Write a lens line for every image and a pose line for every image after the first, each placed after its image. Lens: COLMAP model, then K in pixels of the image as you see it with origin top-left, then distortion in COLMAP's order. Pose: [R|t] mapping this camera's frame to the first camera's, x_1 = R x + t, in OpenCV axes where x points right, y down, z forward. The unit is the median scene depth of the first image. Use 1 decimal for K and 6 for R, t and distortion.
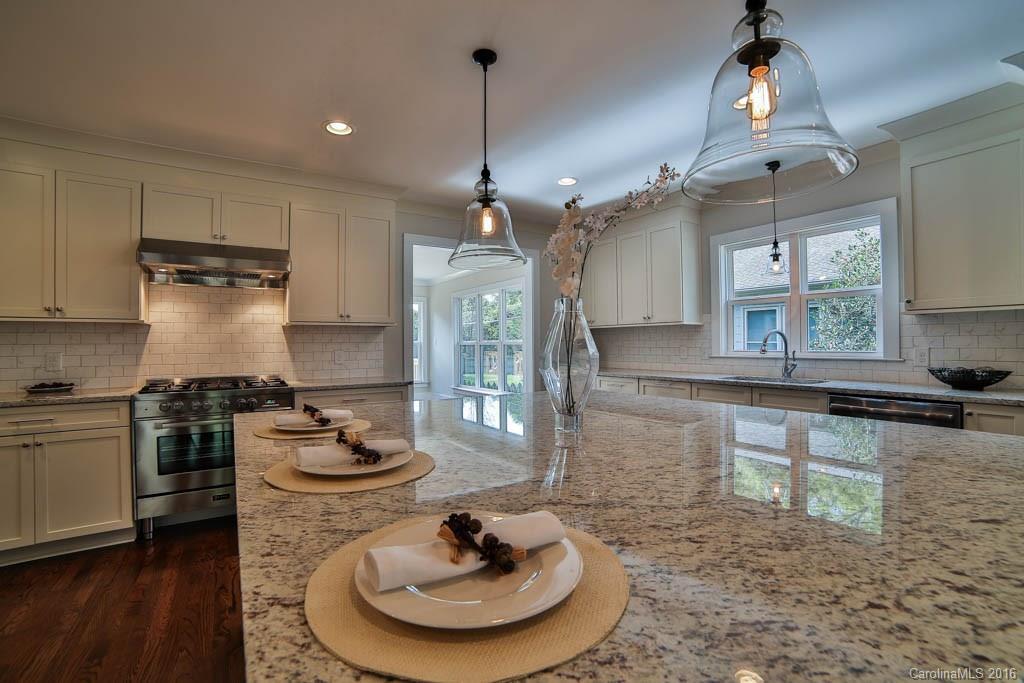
lens RADIAL K [[457.6, 0, 510.6], [0, 457.6, 346.0], [0, 0, 1]] dist [-0.068165, 0.000632]
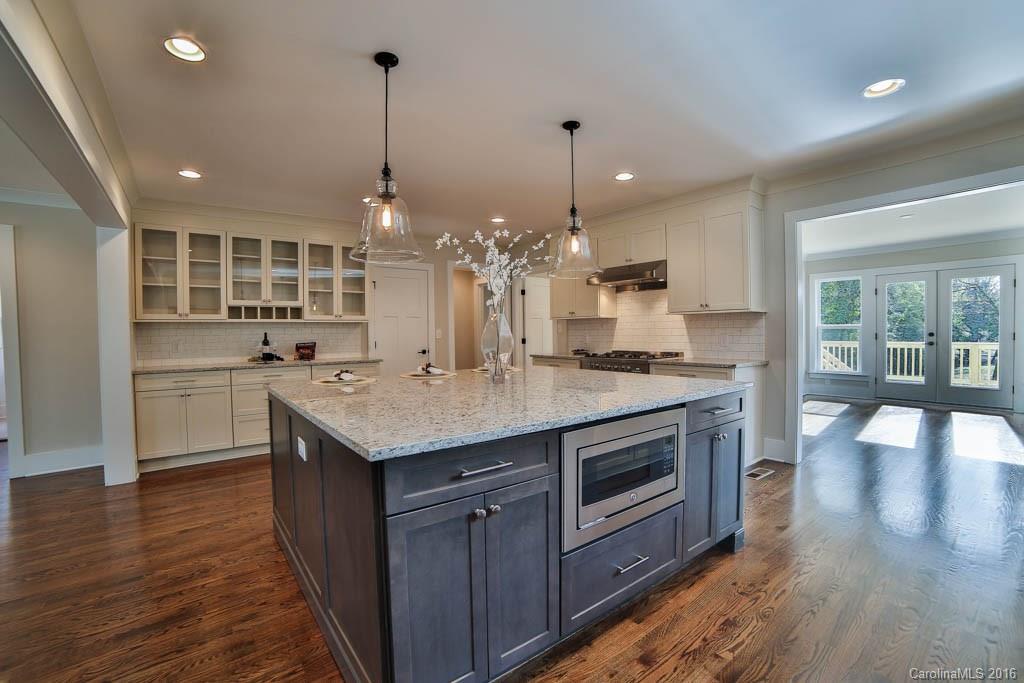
lens RADIAL K [[457.6, 0, 510.6], [0, 457.6, 346.0], [0, 0, 1]] dist [-0.068165, 0.000632]
pose [[0.116779, 0.025426, -0.992832, 0.718475], [0.014247, 0.999526, 0.027273, -0.000808], [0.993056, -0.017330, 0.116361, 0.341731]]
